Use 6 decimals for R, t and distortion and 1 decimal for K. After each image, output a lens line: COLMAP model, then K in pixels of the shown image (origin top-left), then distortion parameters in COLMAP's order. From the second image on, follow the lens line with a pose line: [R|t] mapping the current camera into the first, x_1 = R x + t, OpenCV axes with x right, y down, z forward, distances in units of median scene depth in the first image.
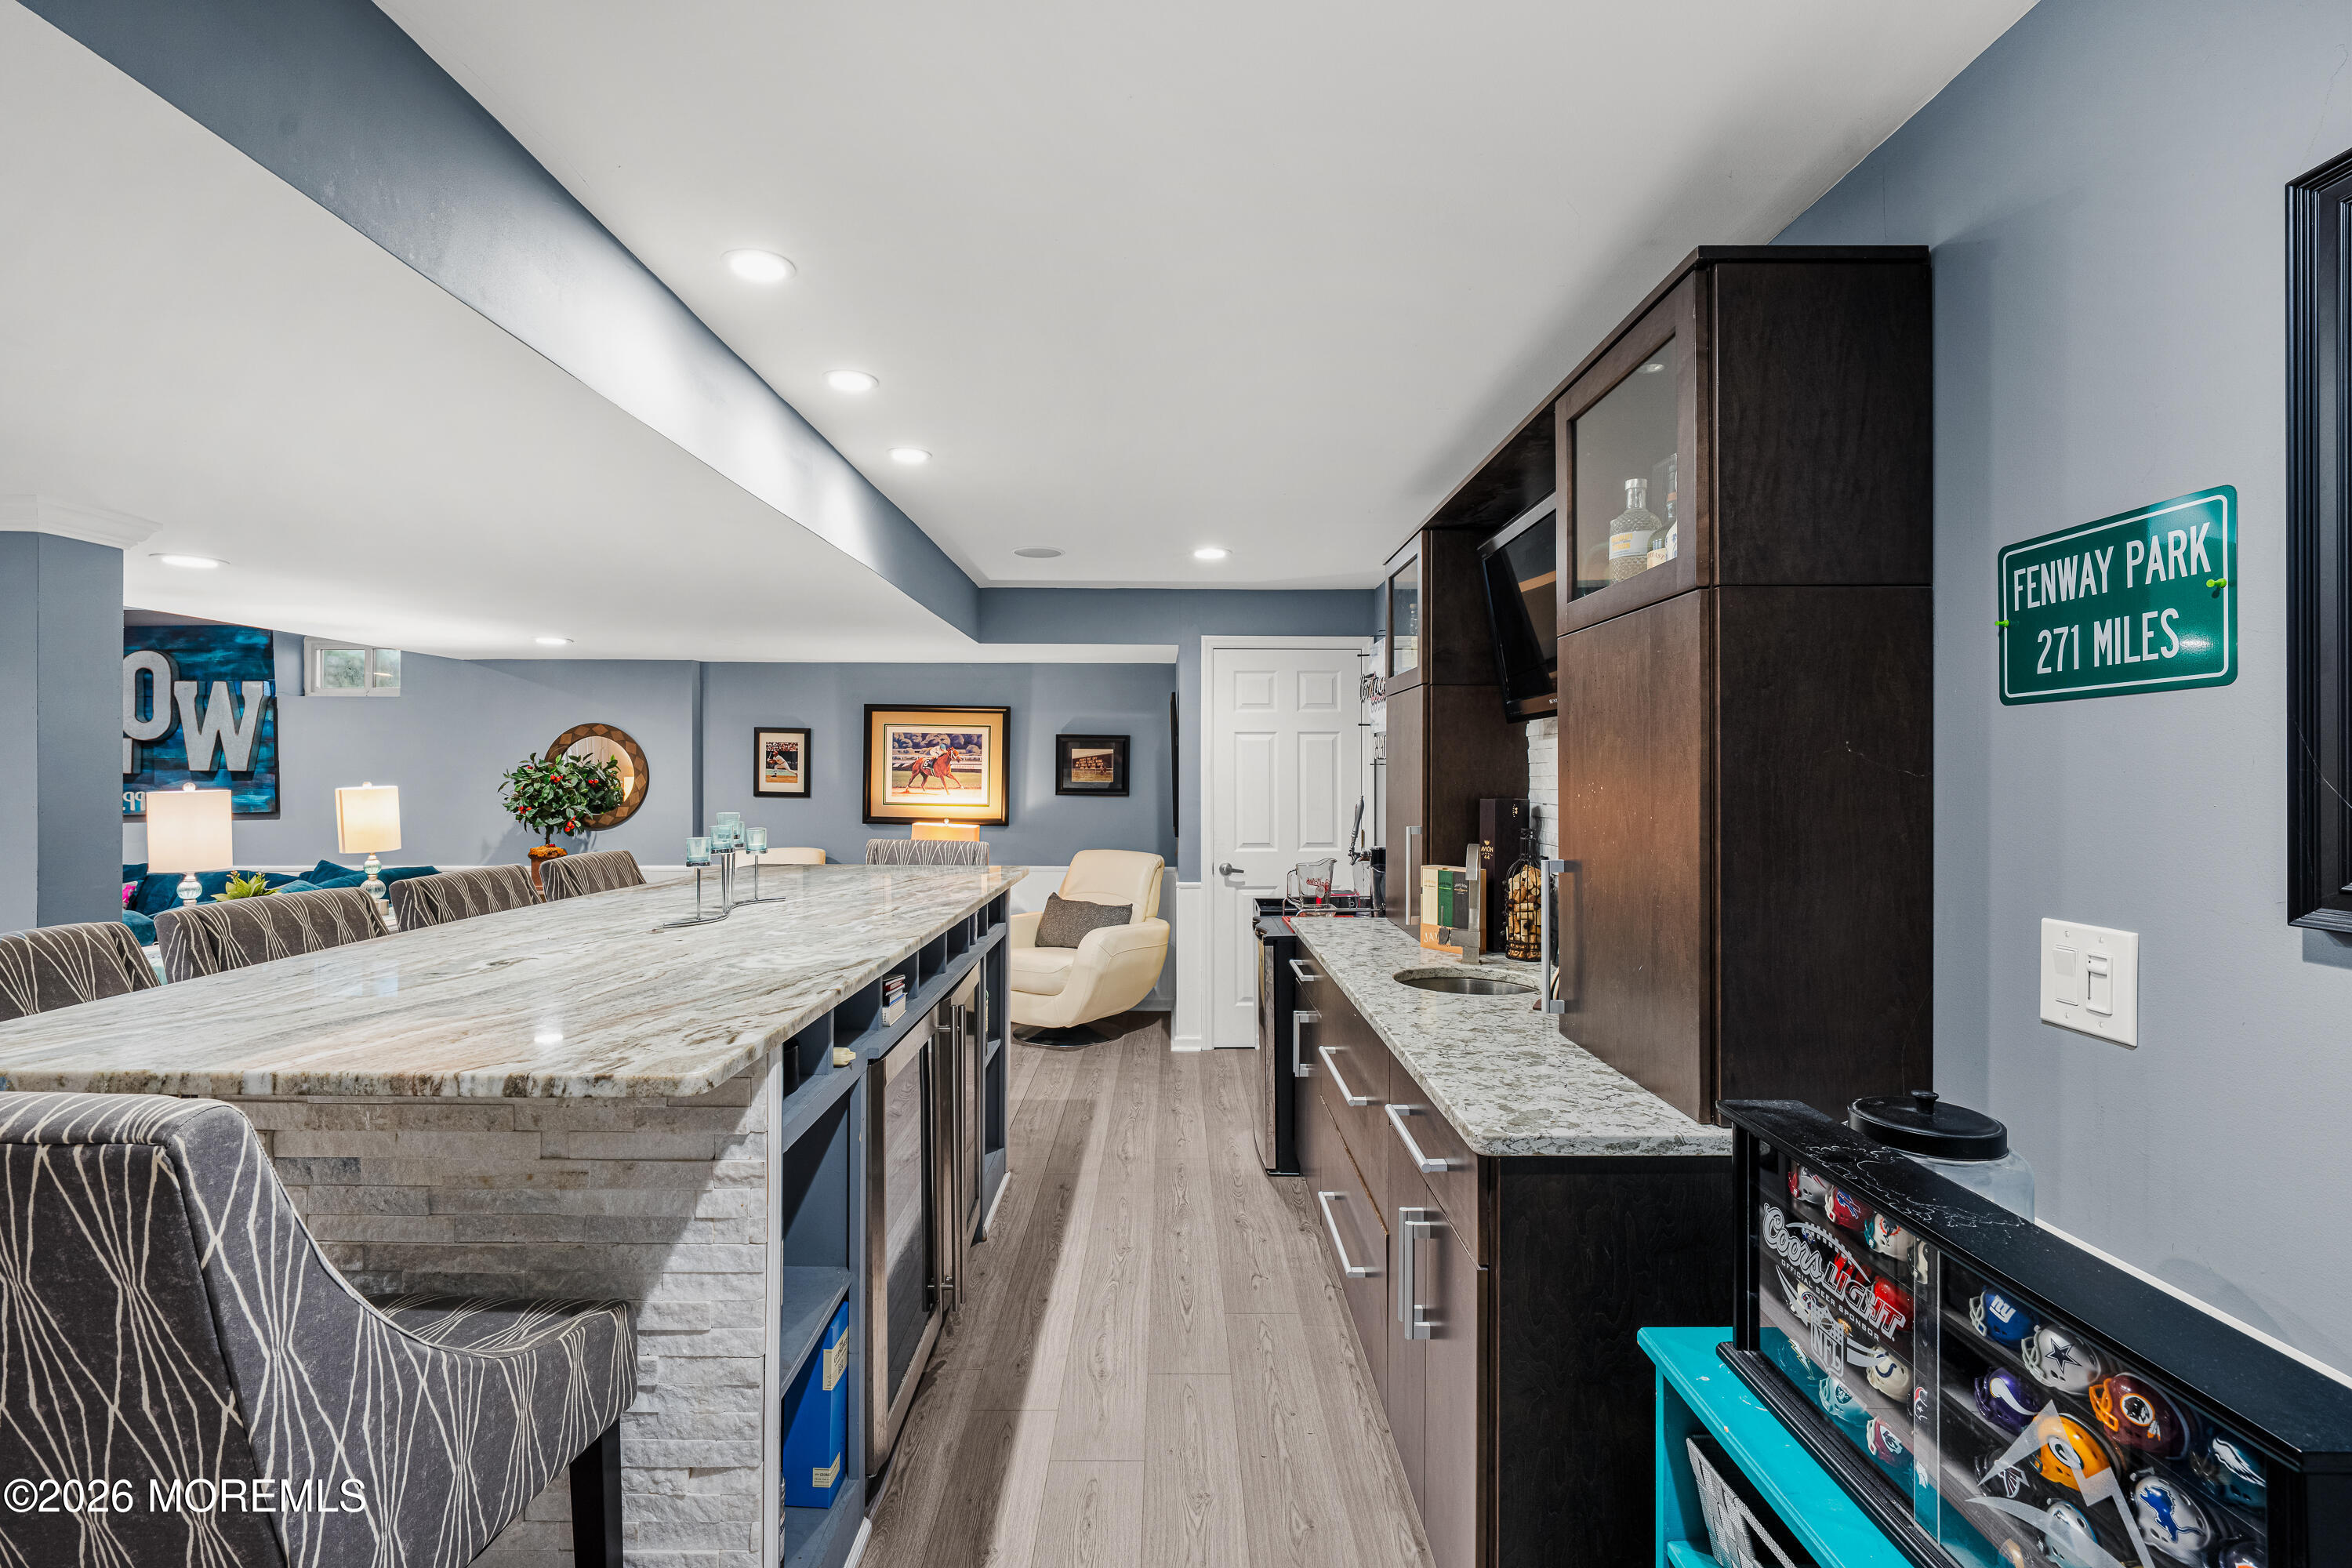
lens RADIAL K [[1063.9, 0, 1168.7], [0, 1063.9, 772.2], [0, 0, 1]] dist [0.001589, 0.000264]
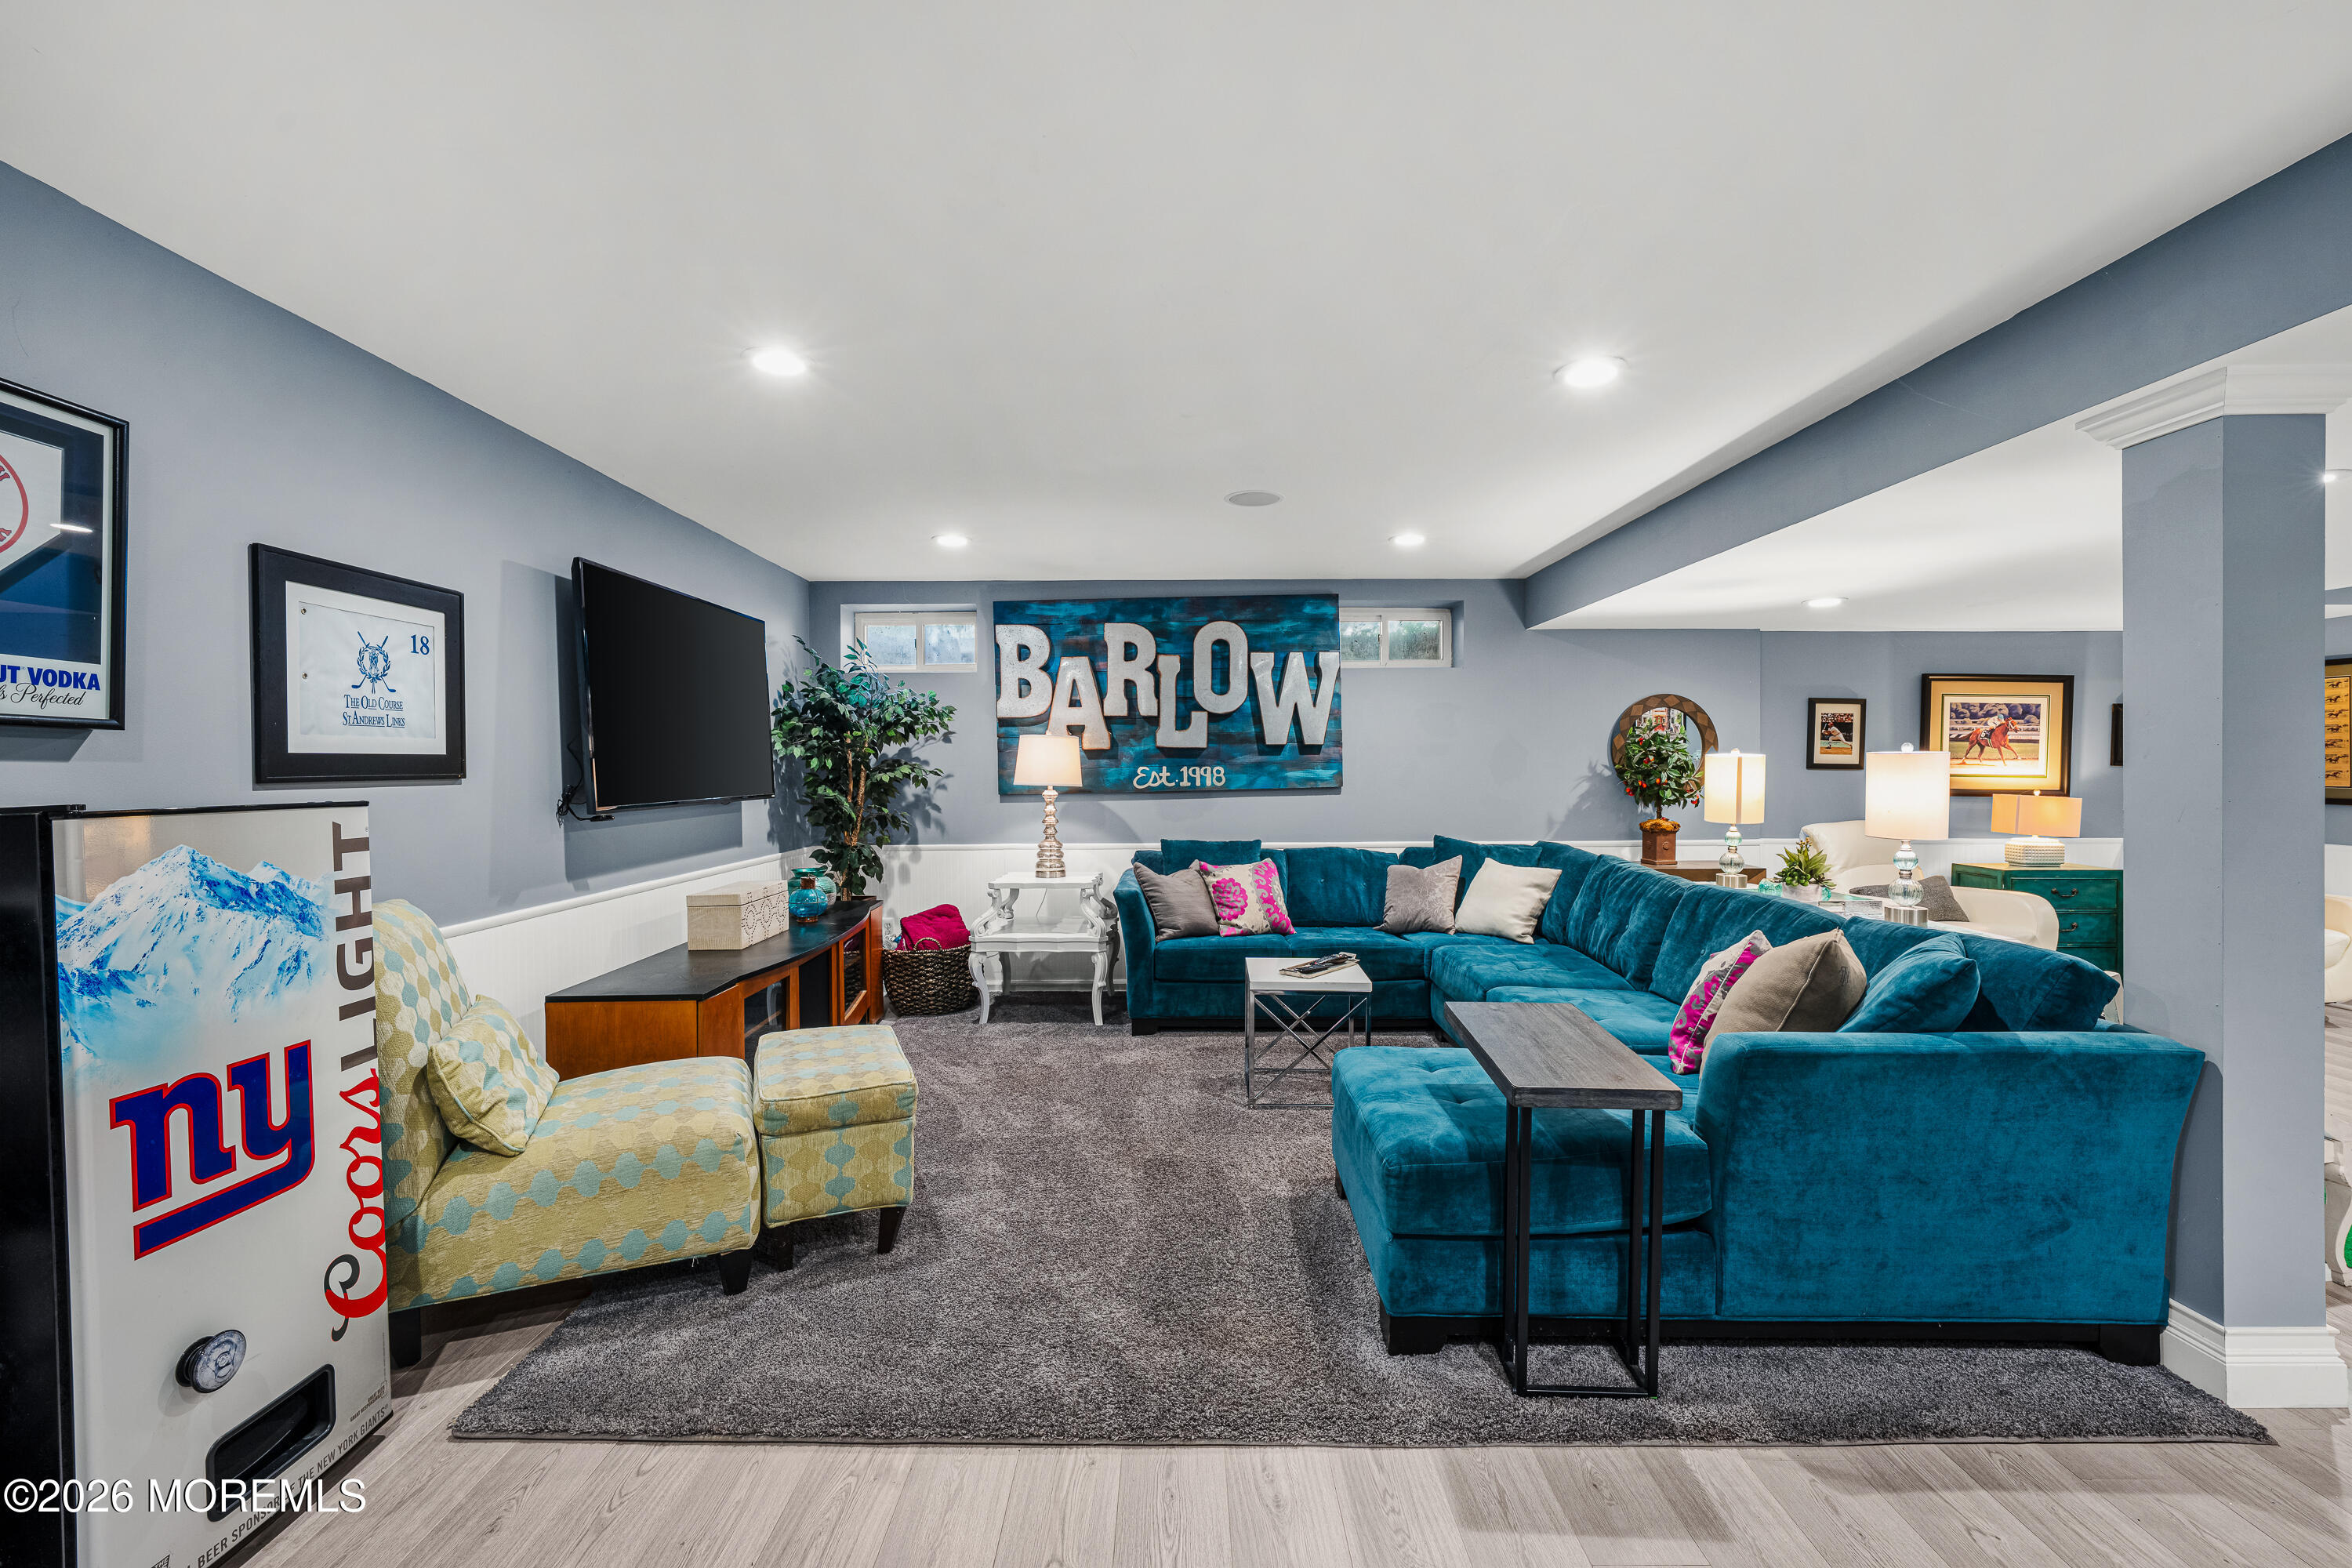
lens RADIAL K [[971.1, 0, 1178.2], [0, 971.1, 772.0], [0, 0, 1]] dist [-0.006899, 0.000806]
pose [[0.999944, -0.006377, 0.008476, -0.980434], [0.006396, 0.999977, -0.002214, 0.024084], [-0.008461, 0.002268, 0.999962, 0.114556]]
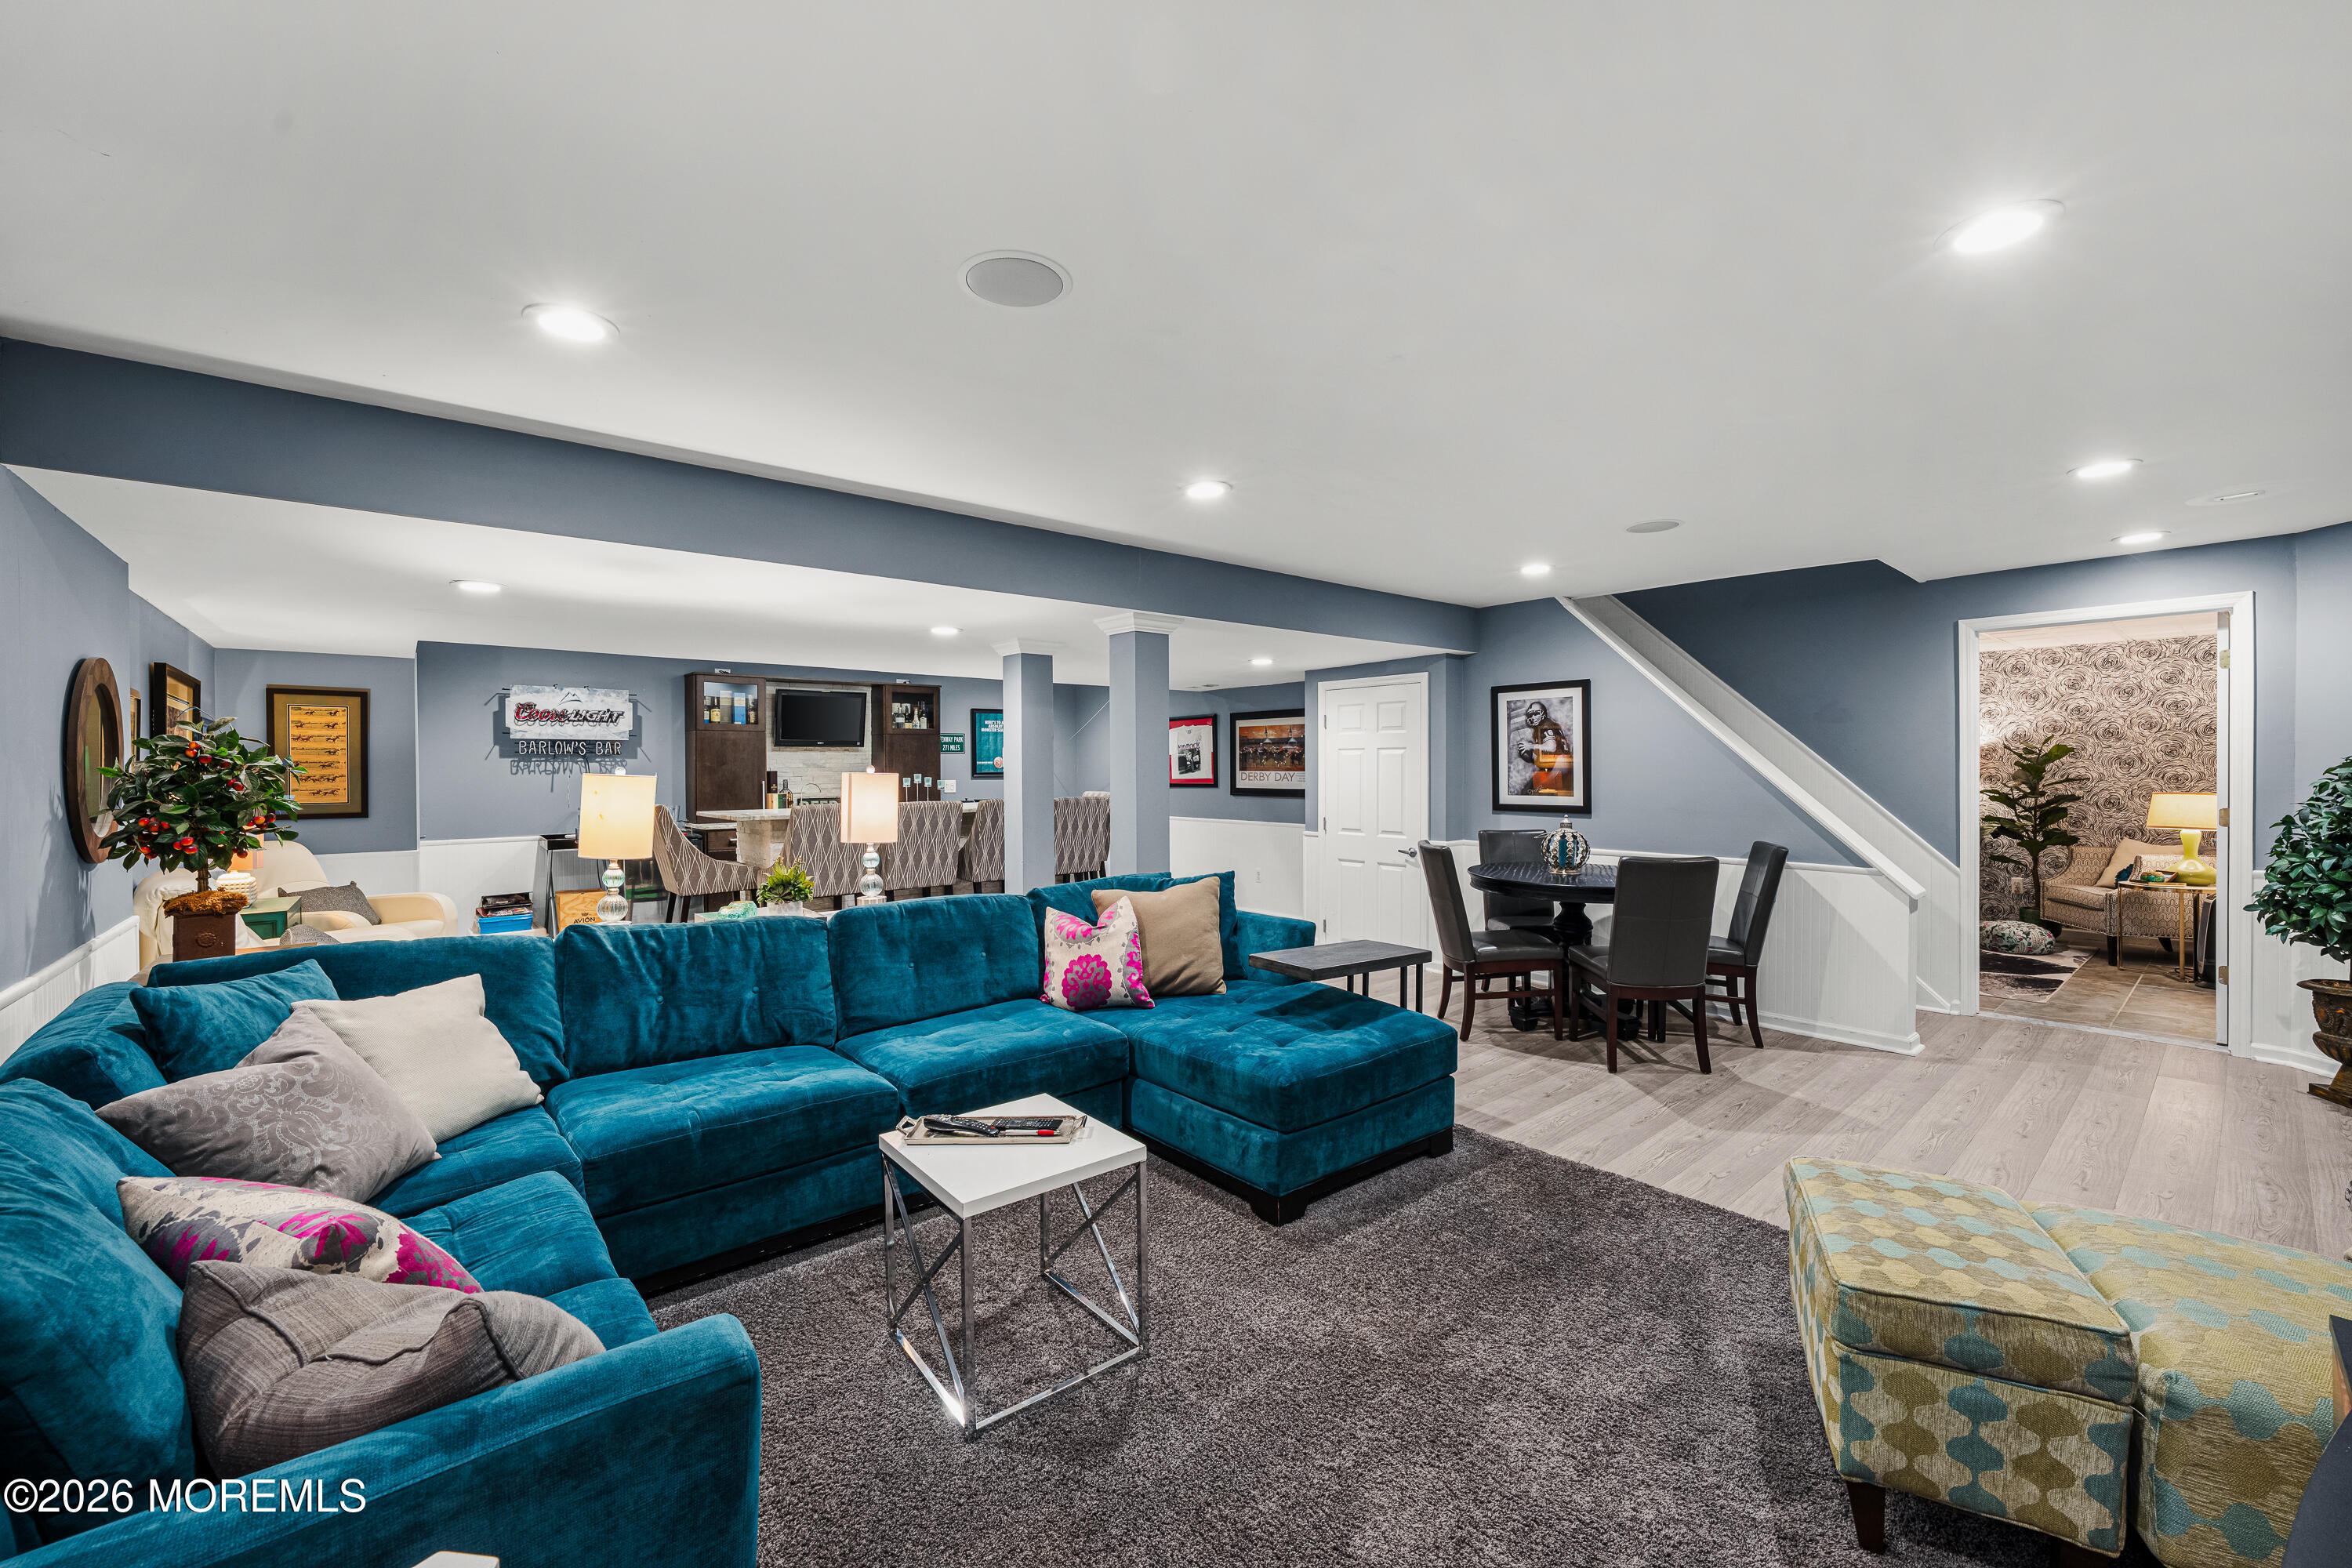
lens RADIAL K [[916.8, 0, 1140.7], [0, 916.8, 771.4], [0, 0, 1]] dist [-0.004128, 0.000135]
pose [[-0.643699, -0.004576, 0.765265, -1.367877], [0.010251, 0.999841, 0.014601, -0.011449], [-0.765210, 0.017244, -0.643550, 1.653373]]
